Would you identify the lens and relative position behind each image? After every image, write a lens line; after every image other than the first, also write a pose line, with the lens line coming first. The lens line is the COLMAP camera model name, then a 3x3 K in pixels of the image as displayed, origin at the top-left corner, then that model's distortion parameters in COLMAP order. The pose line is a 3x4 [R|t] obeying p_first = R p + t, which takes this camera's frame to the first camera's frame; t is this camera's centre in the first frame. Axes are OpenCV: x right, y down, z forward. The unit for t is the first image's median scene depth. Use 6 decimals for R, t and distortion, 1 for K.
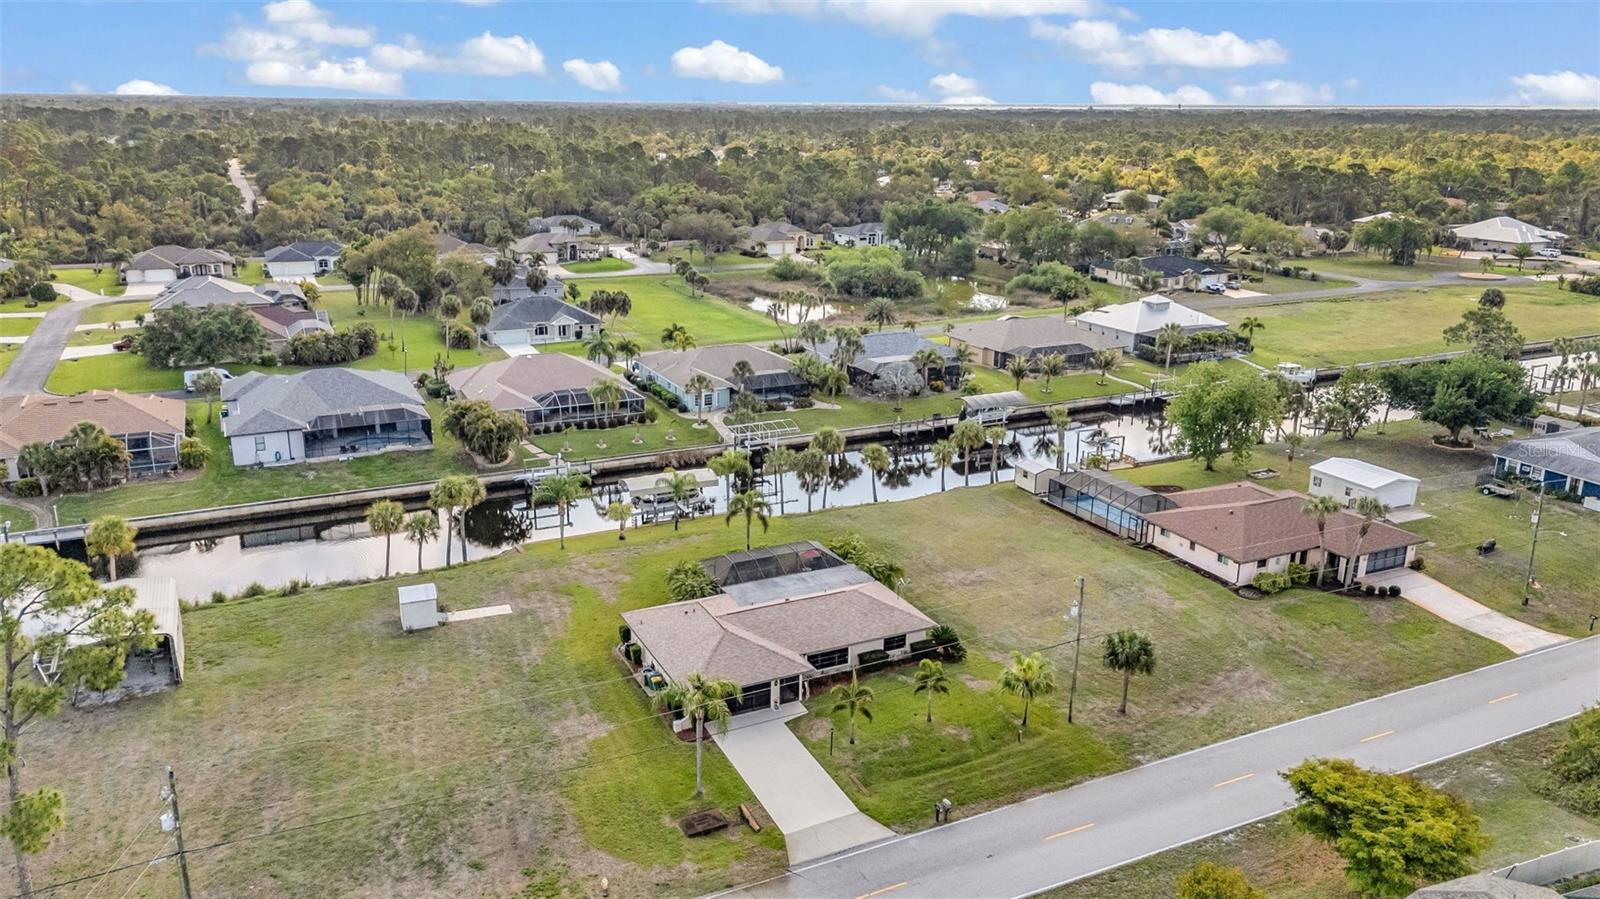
lens RADIAL K [[1169.0, 0, 795.3], [0, 1169.0, 454.0], [0, 0, 1]] dist [0.077465, -0.071916]
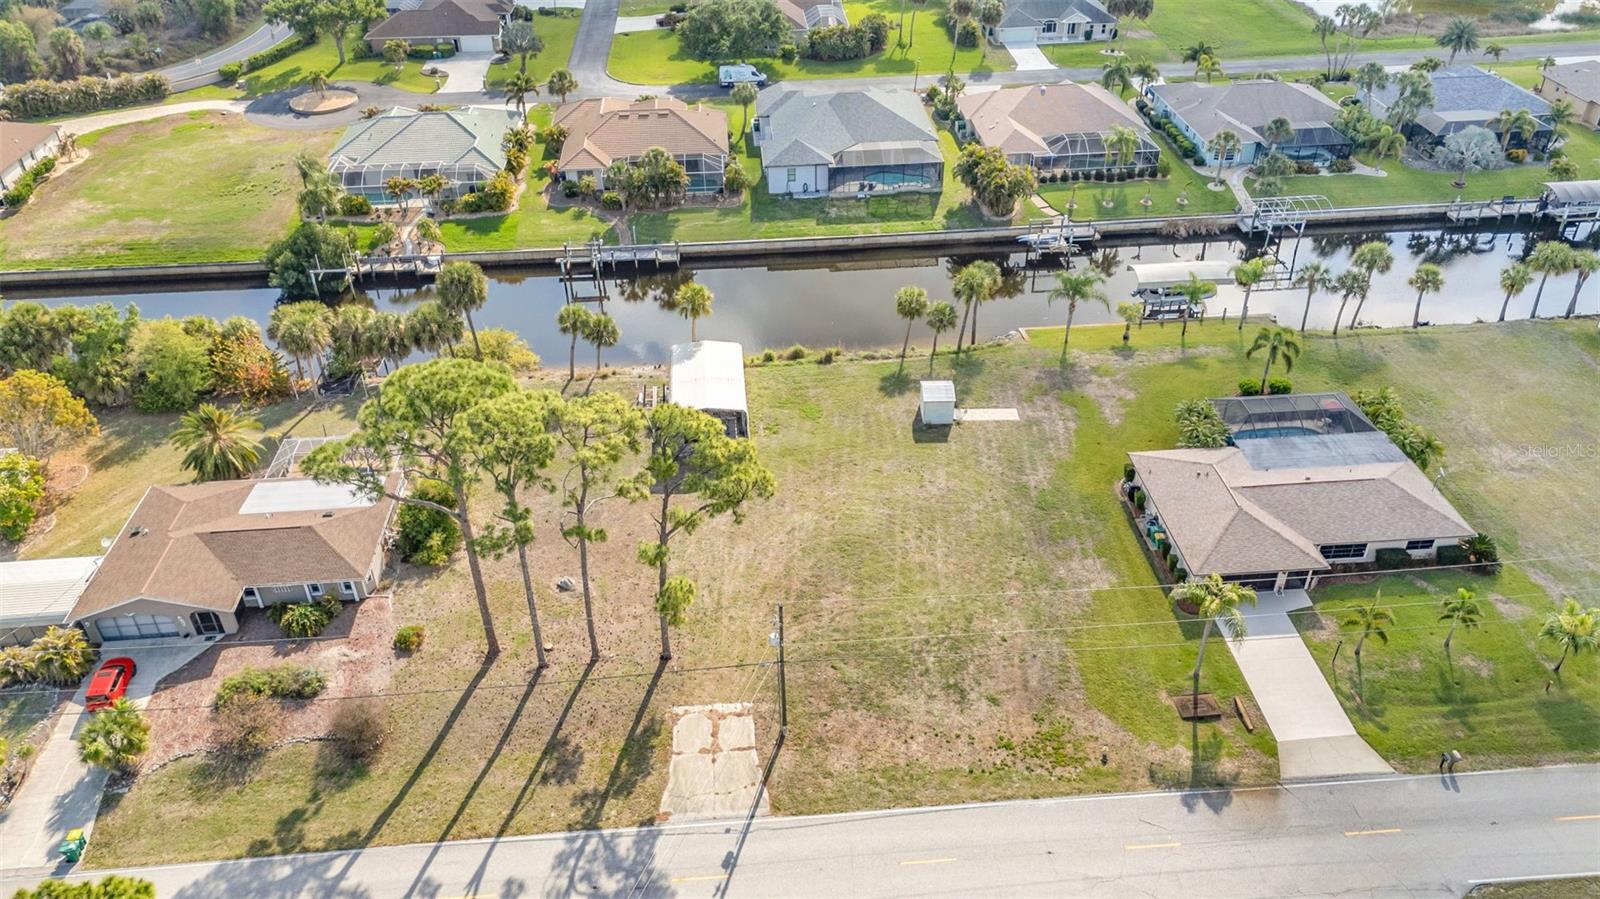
lens RADIAL K [[1169.0, 0, 794.4], [0, 1169.0, 446.6], [0, 0, 1]] dist [0.077465, -0.071916]
pose [[0.929229, 0.189719, -0.317081, -0.088418], [-0.081780, 0.942437, 0.324228, -0.168274], [0.360341, -0.275352, 0.891255, -0.026376]]
